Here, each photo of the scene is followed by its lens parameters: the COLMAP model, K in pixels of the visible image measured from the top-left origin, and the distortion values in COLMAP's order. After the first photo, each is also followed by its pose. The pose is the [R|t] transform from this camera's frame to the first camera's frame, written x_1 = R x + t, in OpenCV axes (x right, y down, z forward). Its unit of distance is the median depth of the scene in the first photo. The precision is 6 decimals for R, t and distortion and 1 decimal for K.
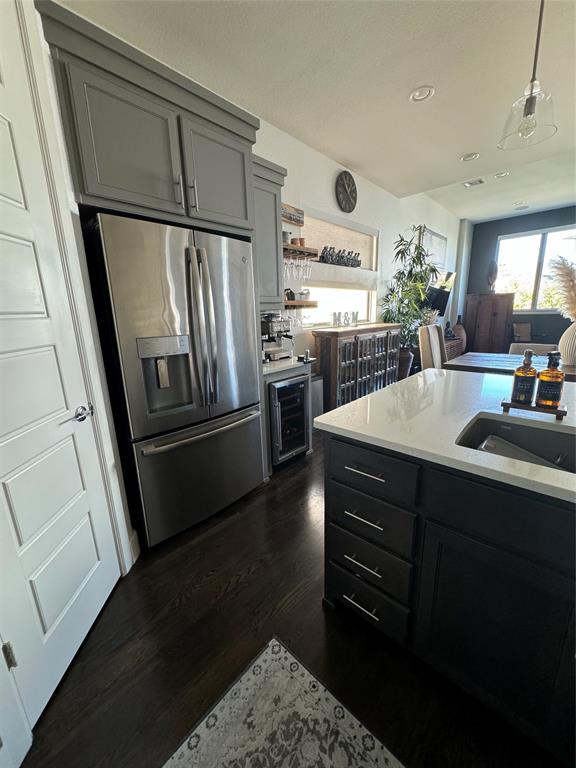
lens RADIAL K [[304.0, 0, 288.0], [0, 304.0, 384.0], [0, 0, 1]] dist [-0.003026, 0.000242]
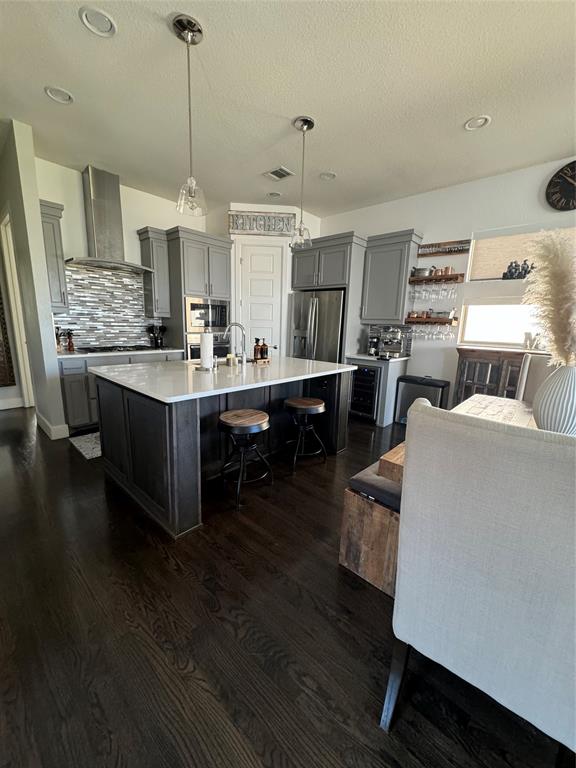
lens RADIAL K [[304.0, 0, 288.0], [0, 304.0, 384.0], [0, 0, 1]] dist [-0.003026, 0.000242]
pose [[0.009174, 0.227584, -0.973715, 1.261844], [-0.263467, 0.939899, 0.217198, -0.134730], [0.964625, 0.254550, 0.068583, 0.410111]]
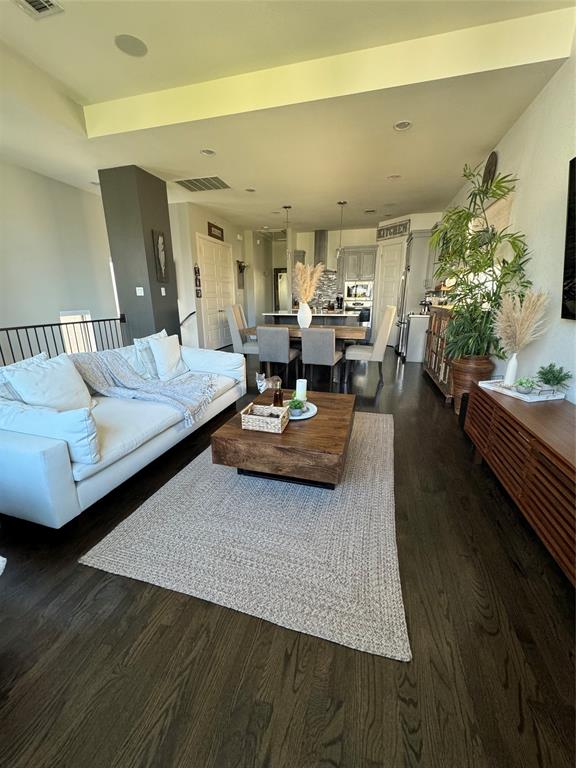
lens RADIAL K [[304.0, 0, 288.0], [0, 304.0, 384.0], [0, 0, 1]] dist [-0.003026, 0.000242]
pose [[-0.885787, 0.160439, -0.435477, 1.578927], [-0.078286, 0.873241, 0.480959, -0.527928], [0.457441, 0.460119, -0.760945, 2.094469]]
